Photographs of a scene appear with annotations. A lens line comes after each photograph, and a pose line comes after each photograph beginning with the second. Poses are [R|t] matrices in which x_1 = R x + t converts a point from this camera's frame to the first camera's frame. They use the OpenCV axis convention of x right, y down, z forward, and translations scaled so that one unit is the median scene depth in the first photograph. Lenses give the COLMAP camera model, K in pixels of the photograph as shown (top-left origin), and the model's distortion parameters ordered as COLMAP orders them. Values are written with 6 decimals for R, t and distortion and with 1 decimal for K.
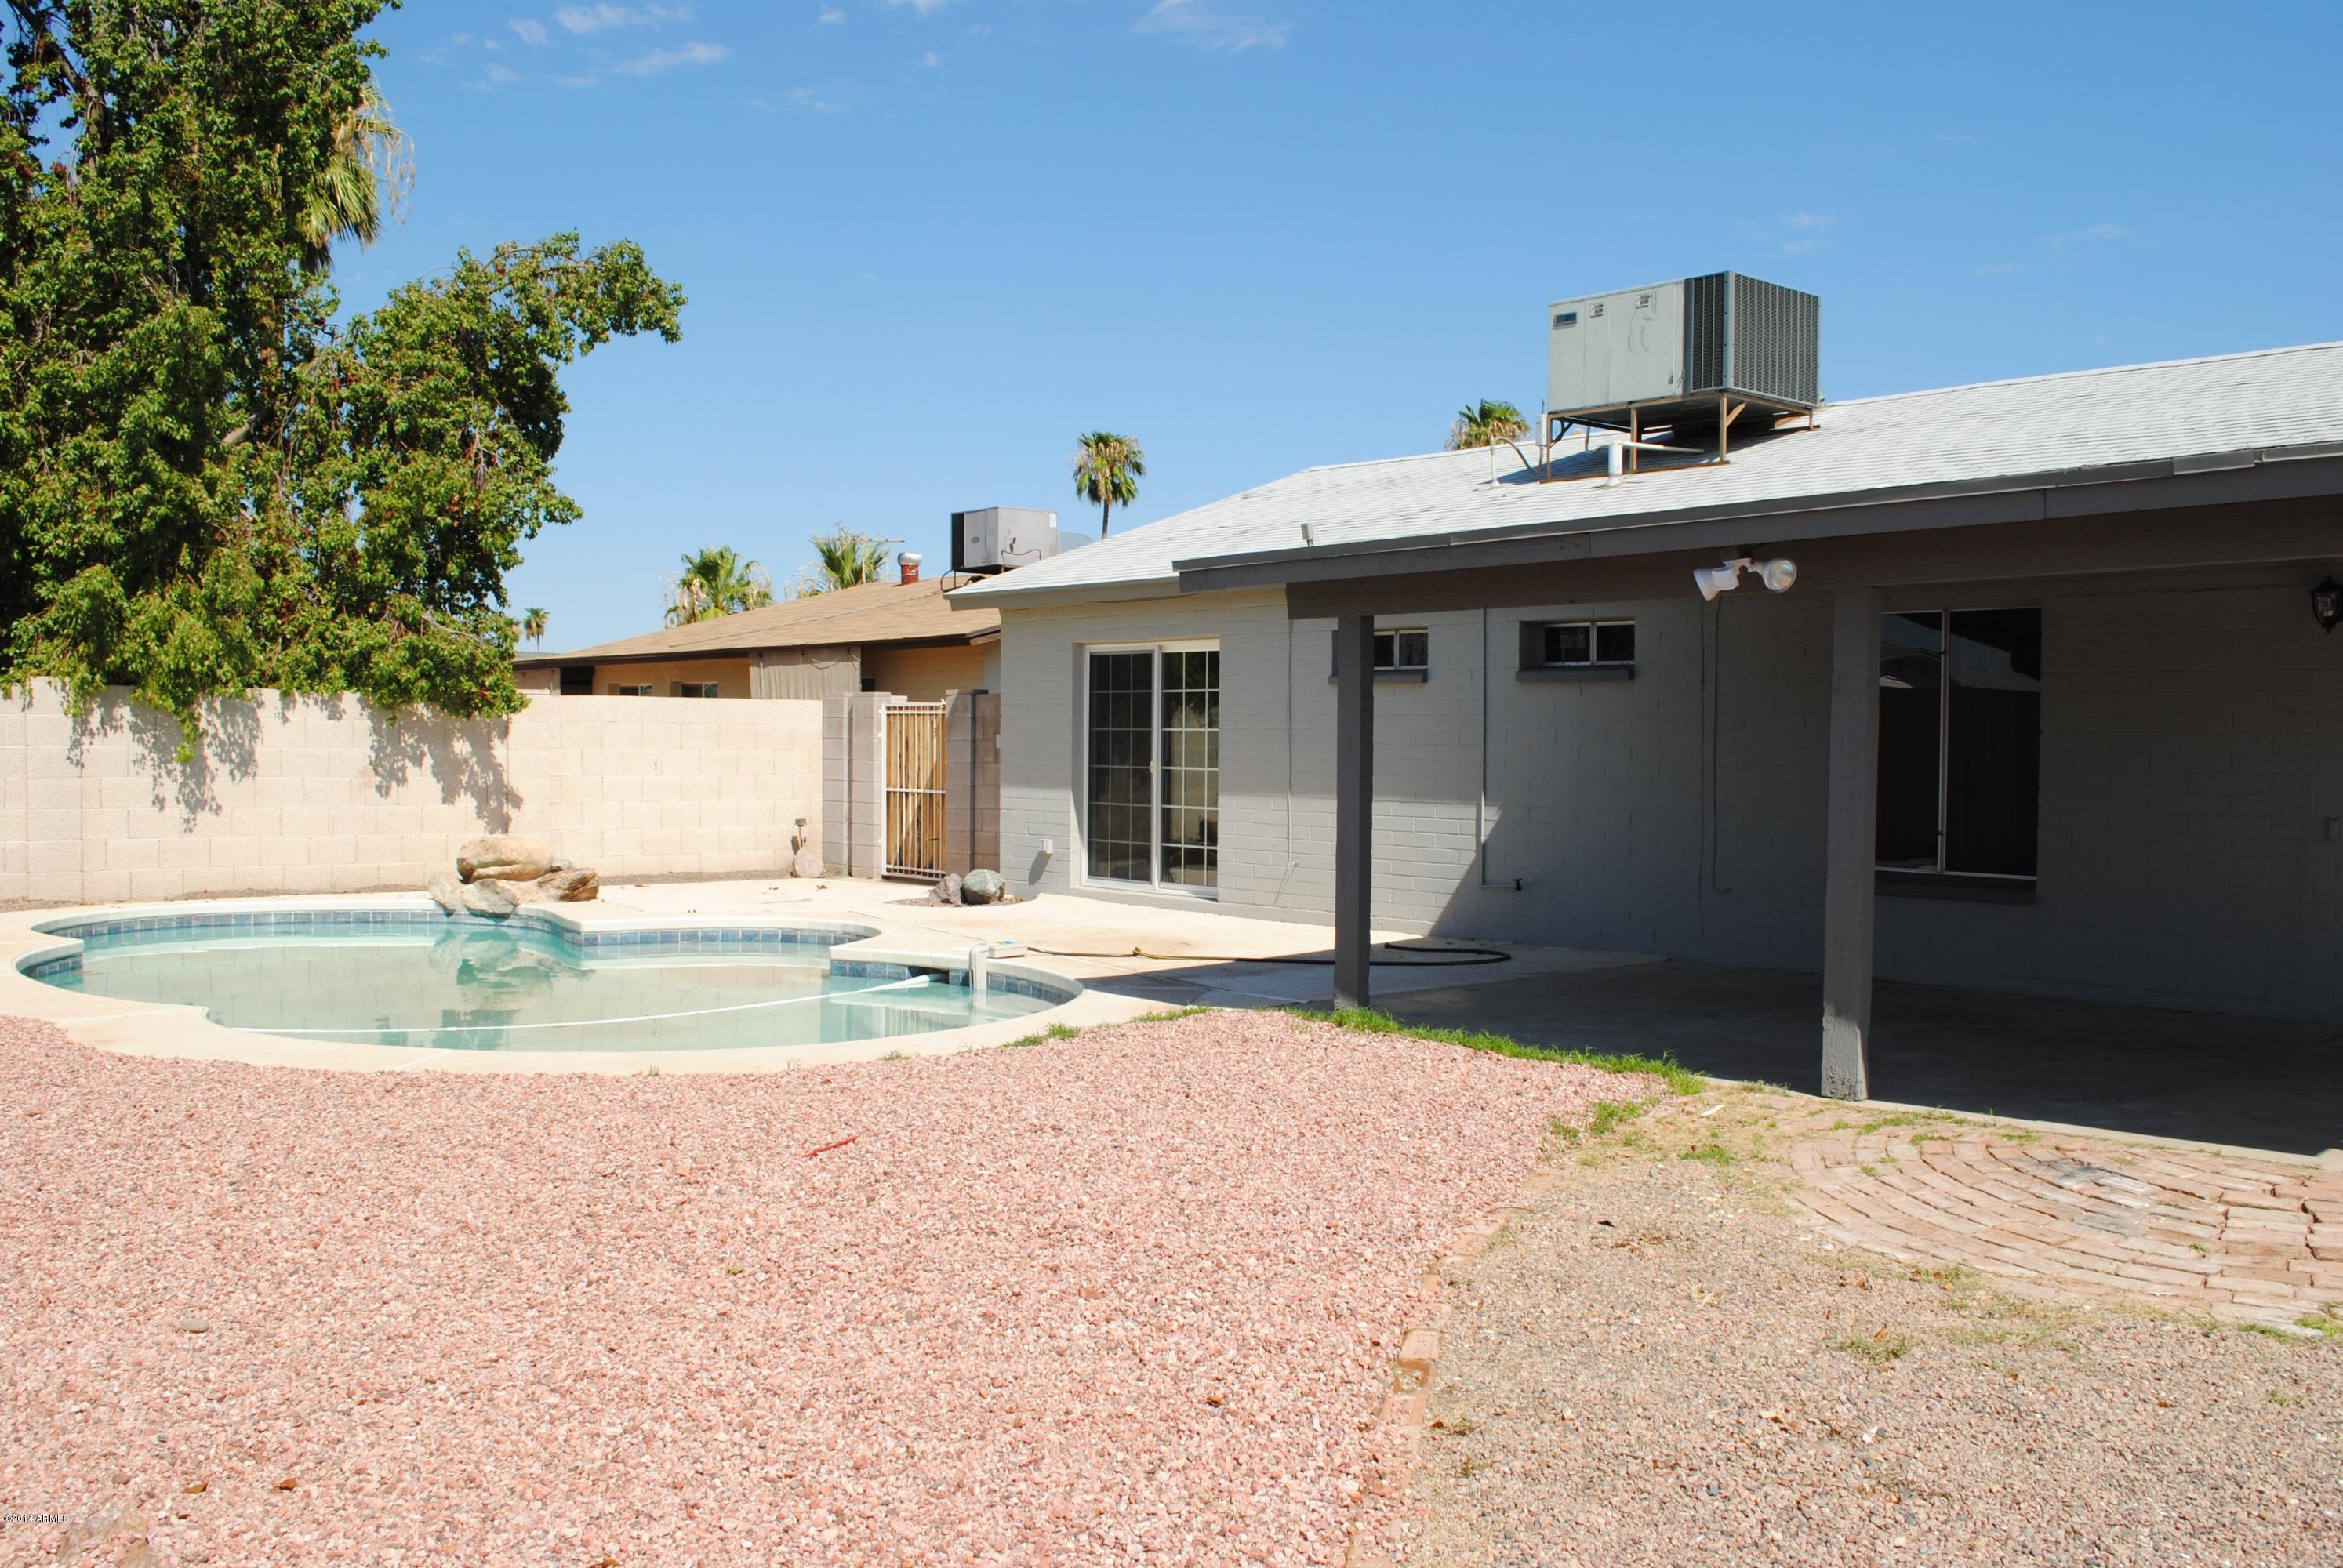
lens RADIAL K [[2048.6, 0, 1171.5], [0, 2048.6, 784.0], [0, 0, 1]] dist [-0.073947, 0.004955]
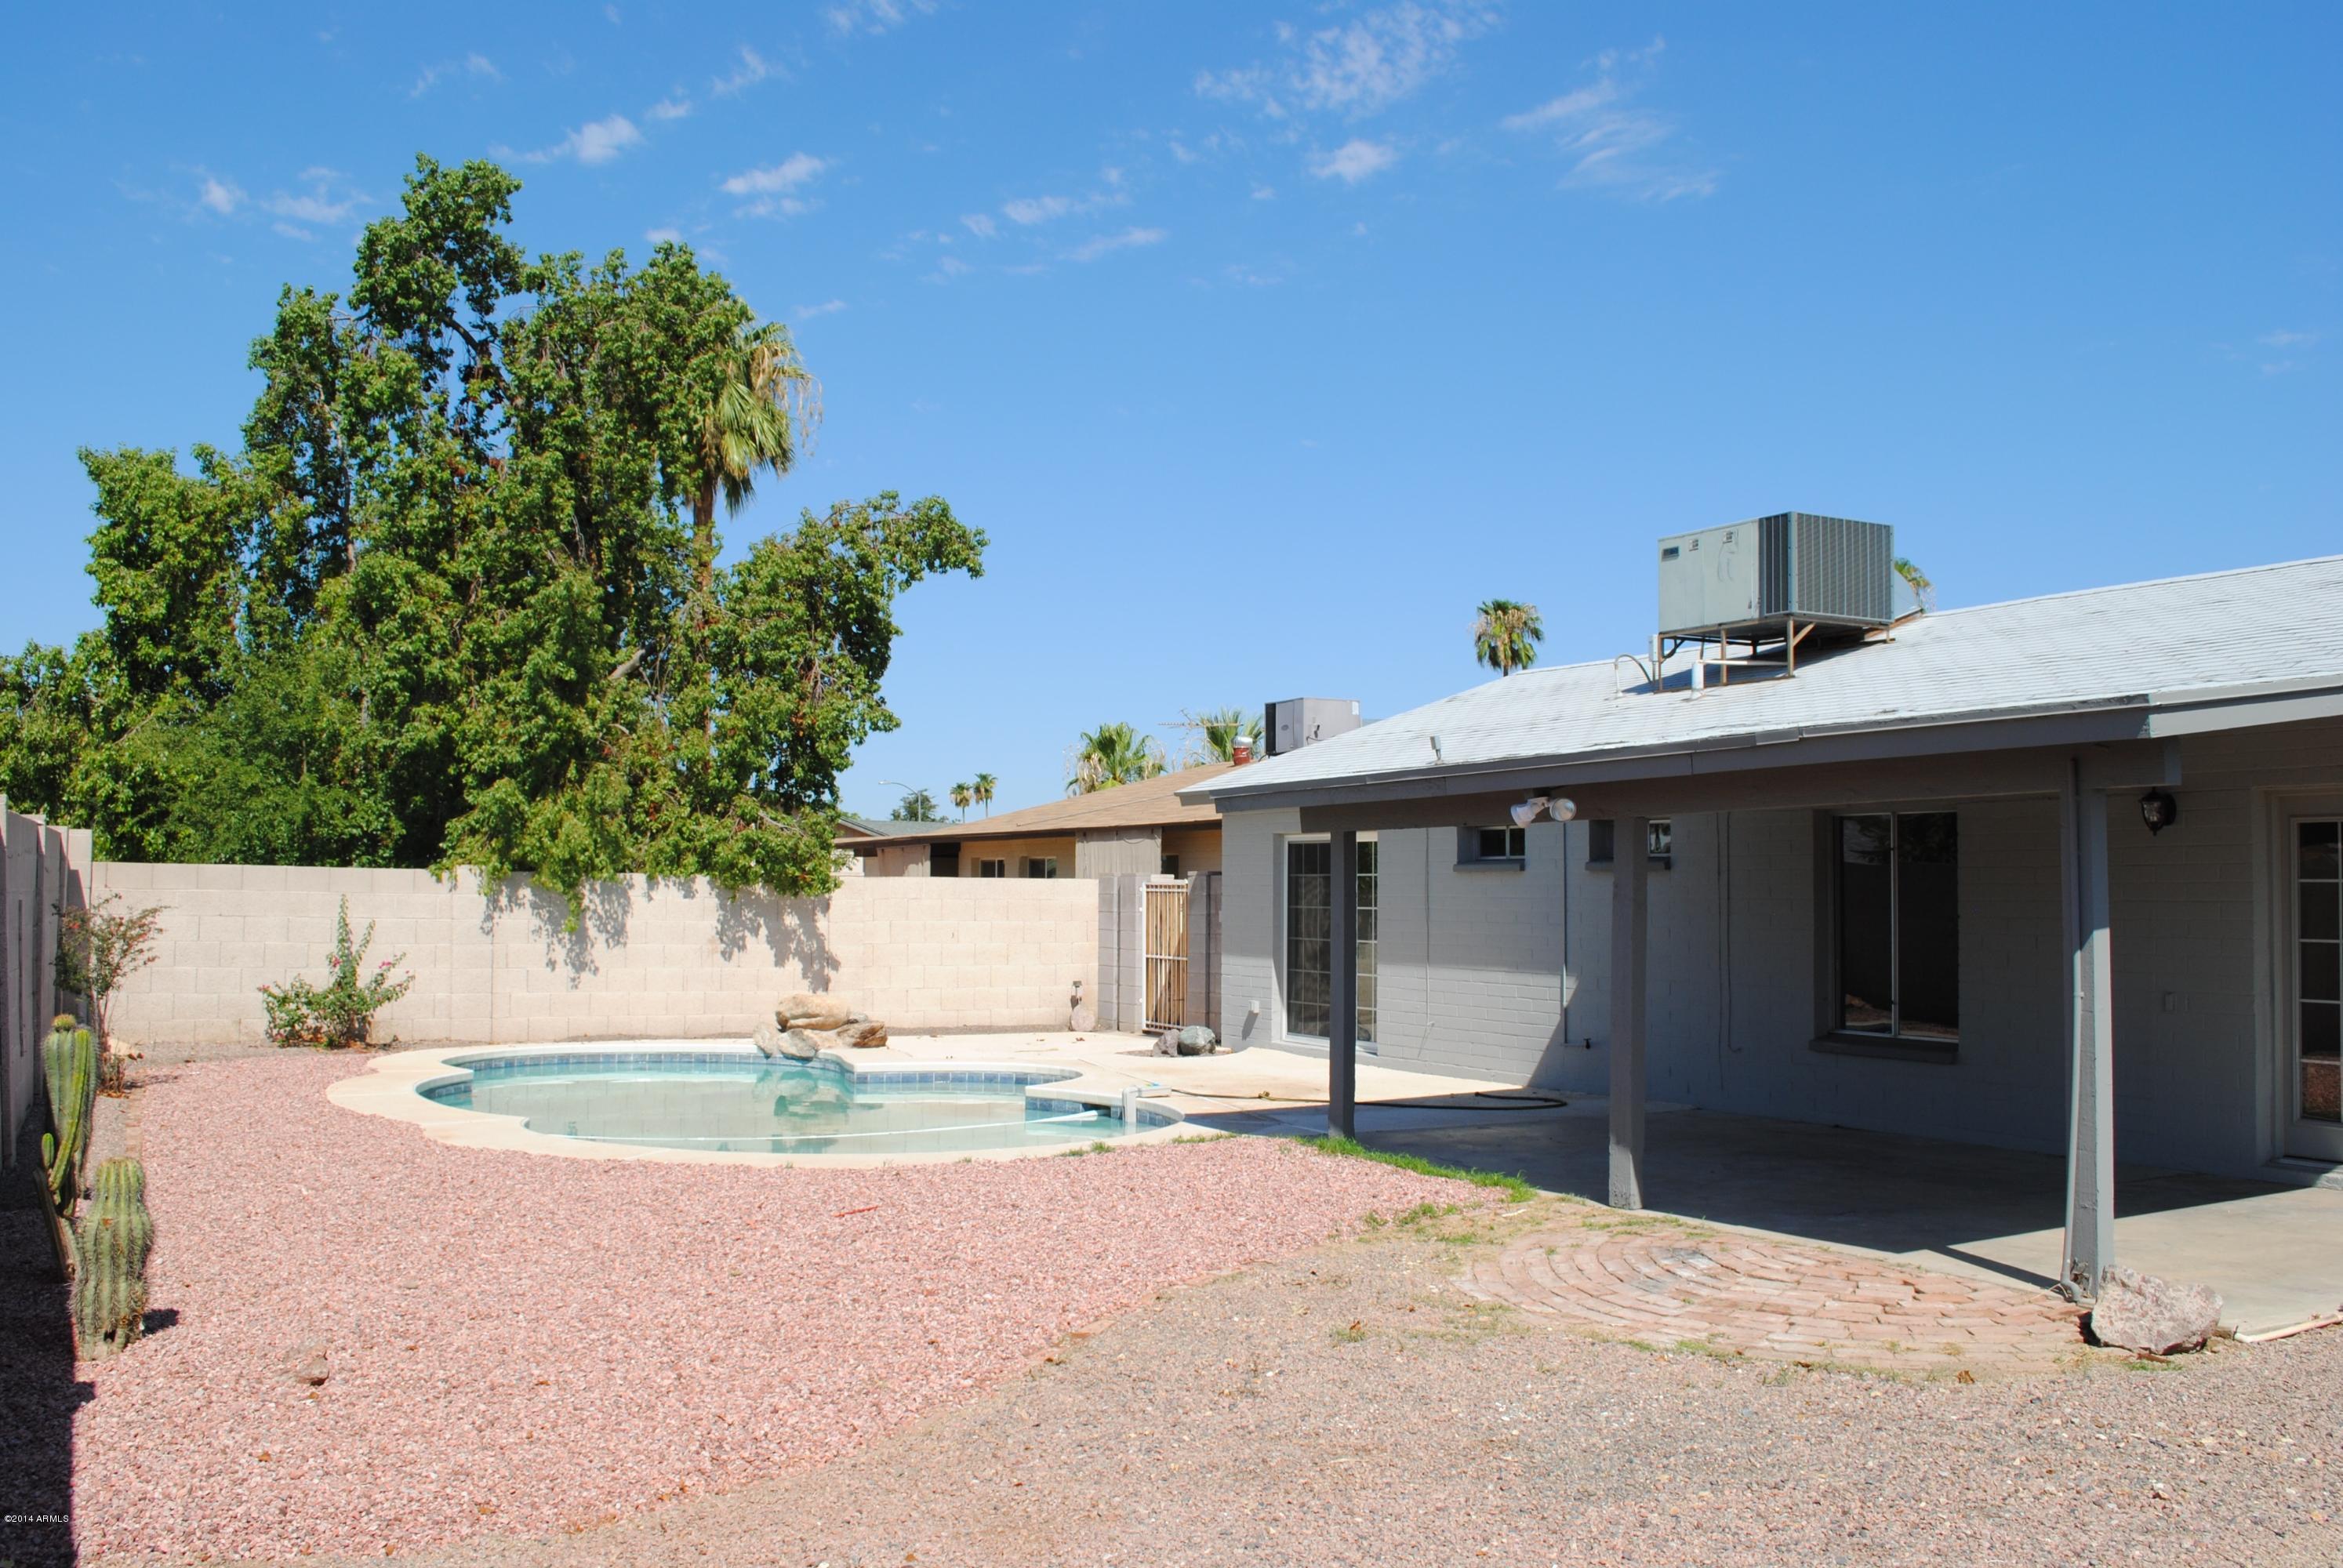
lens RADIAL K [[2048.6, 0, 1171.5], [0, 2048.6, 784.0], [0, 0, 1]] dist [-0.073947, 0.004955]
pose [[0.976158, -0.013351, -0.216651, 0.149566], [-0.003267, 0.997090, -0.076164, -0.007366], [0.217038, 0.075056, 0.973273, -0.160665]]
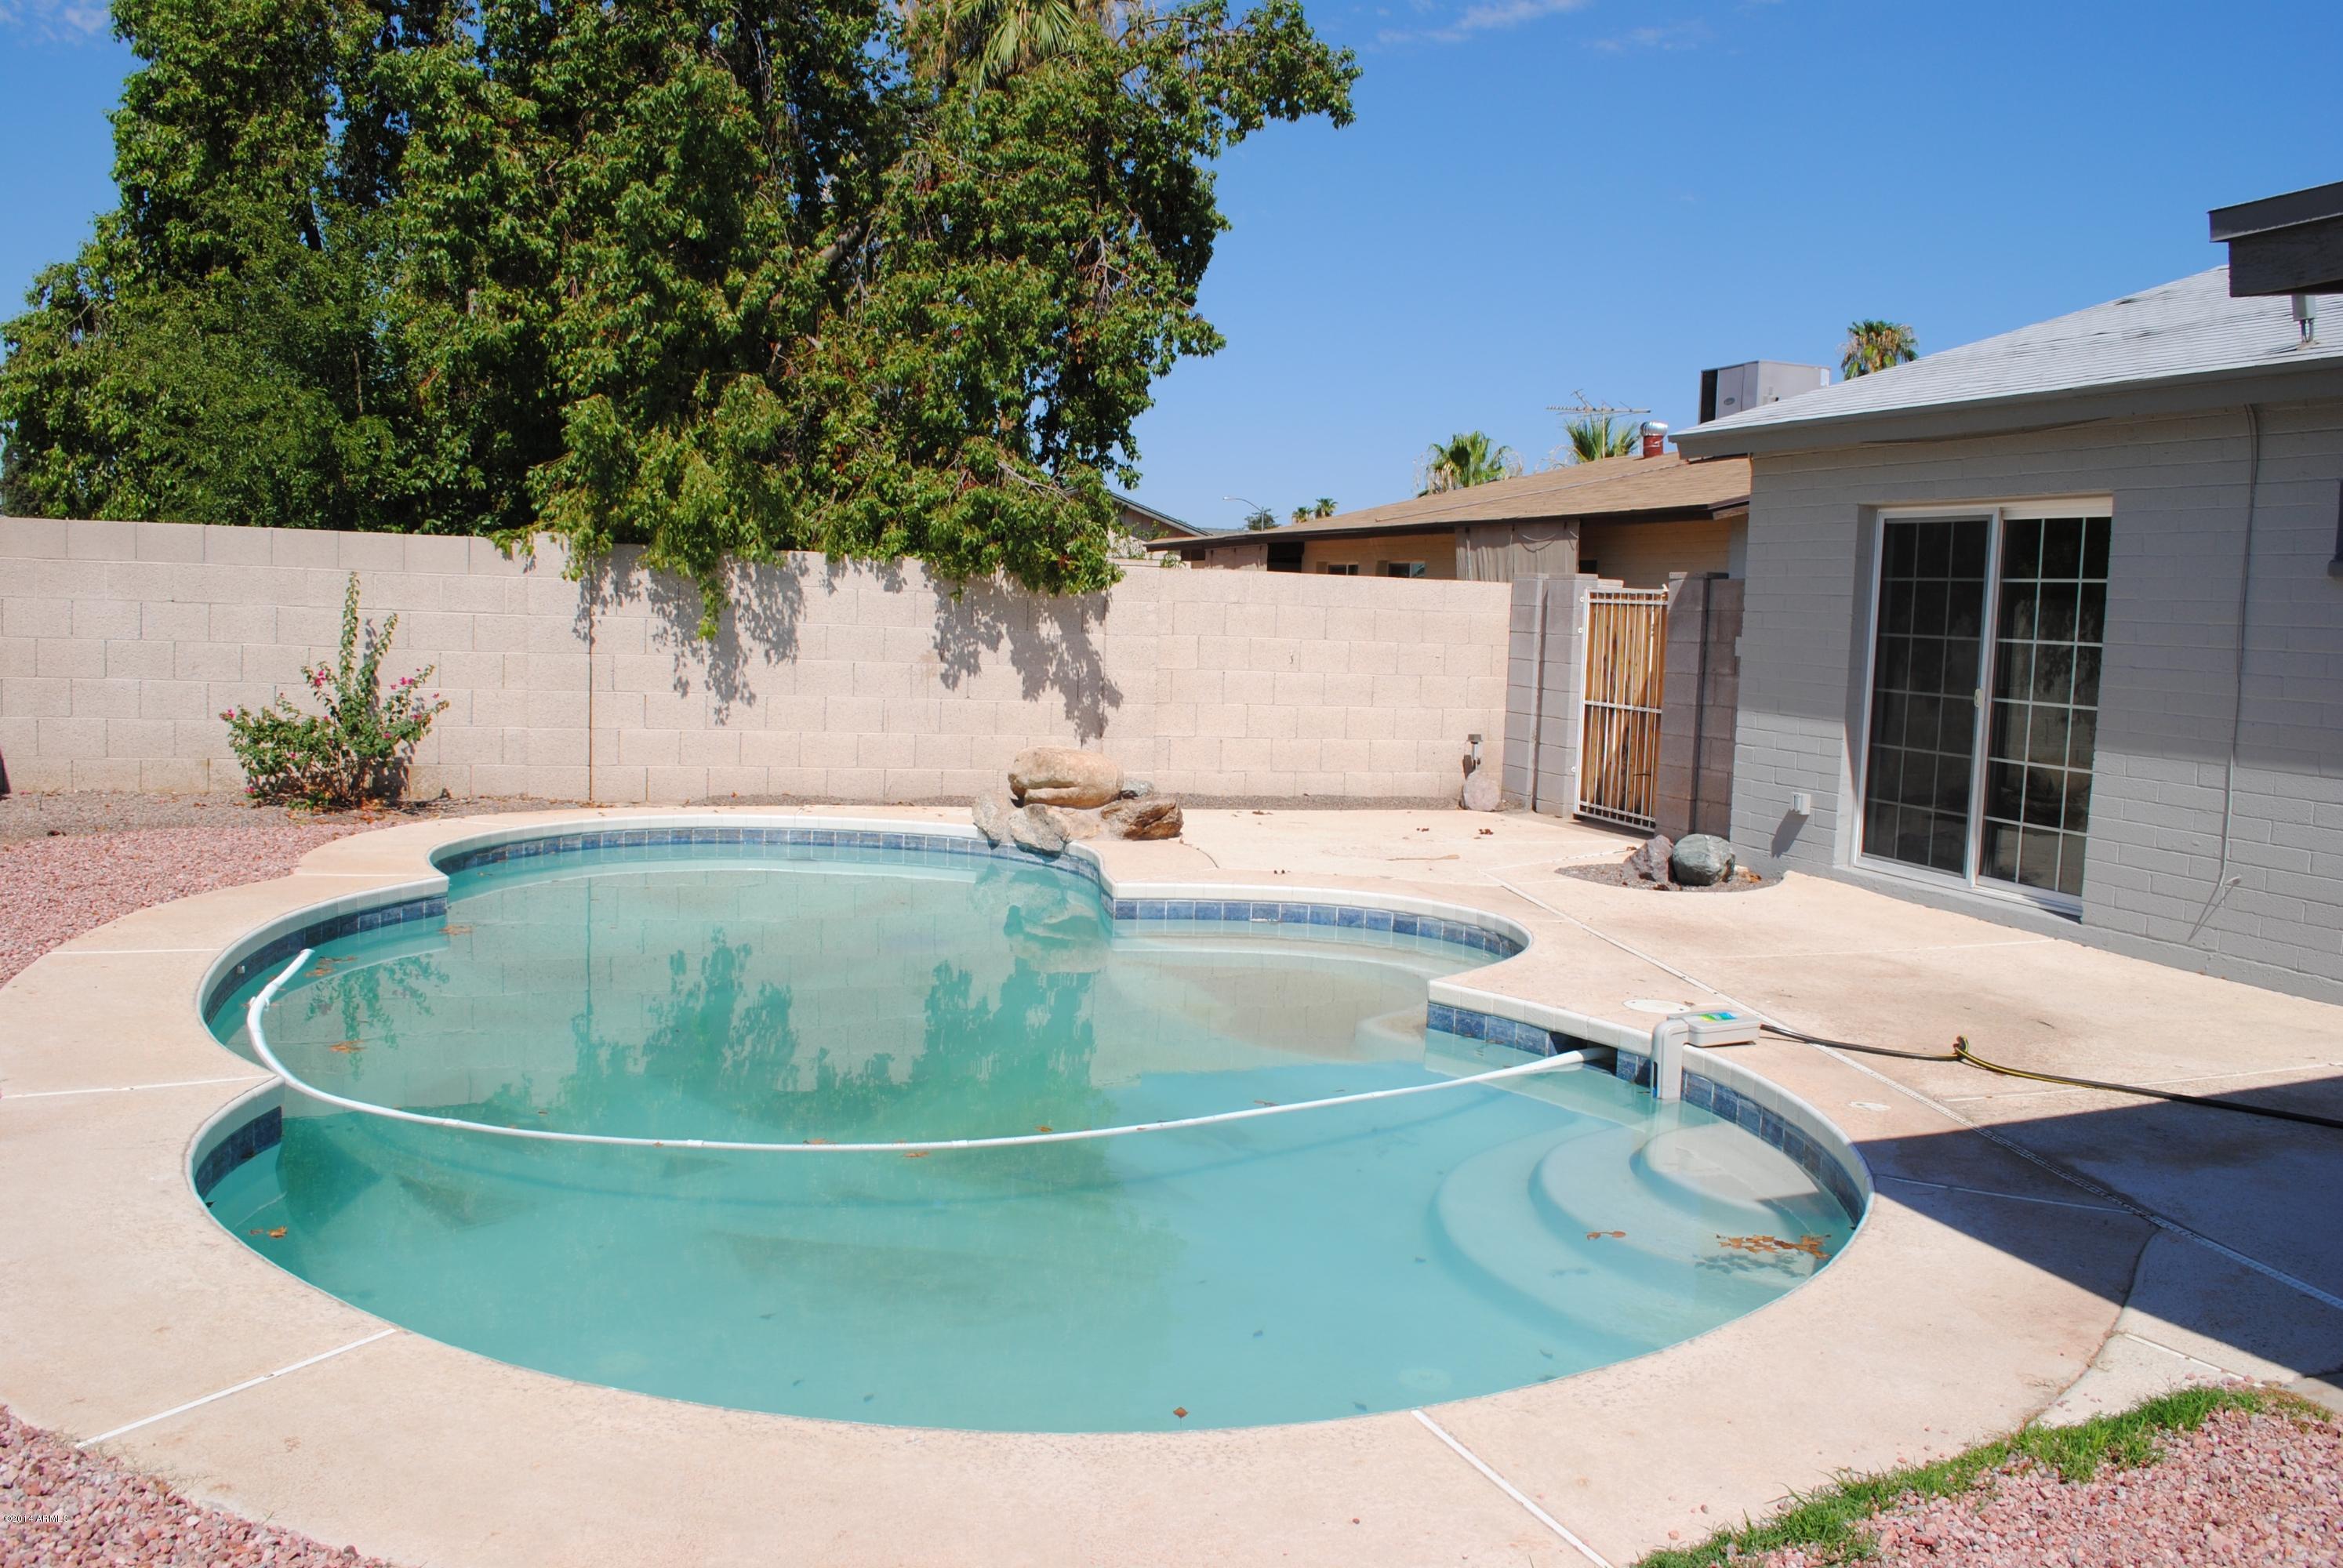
lens RADIAL K [[1850.7, 0, 1171.5], [0, 1850.7, 784.0], [0, 0, 1]] dist [-0.087712, 0.011448]
pose [[0.924555, 0.061546, -0.376046, -0.026160], [-0.036813, 0.996681, 0.072614, -0.012939], [0.379267, -0.053292, 0.923751, 0.359332]]
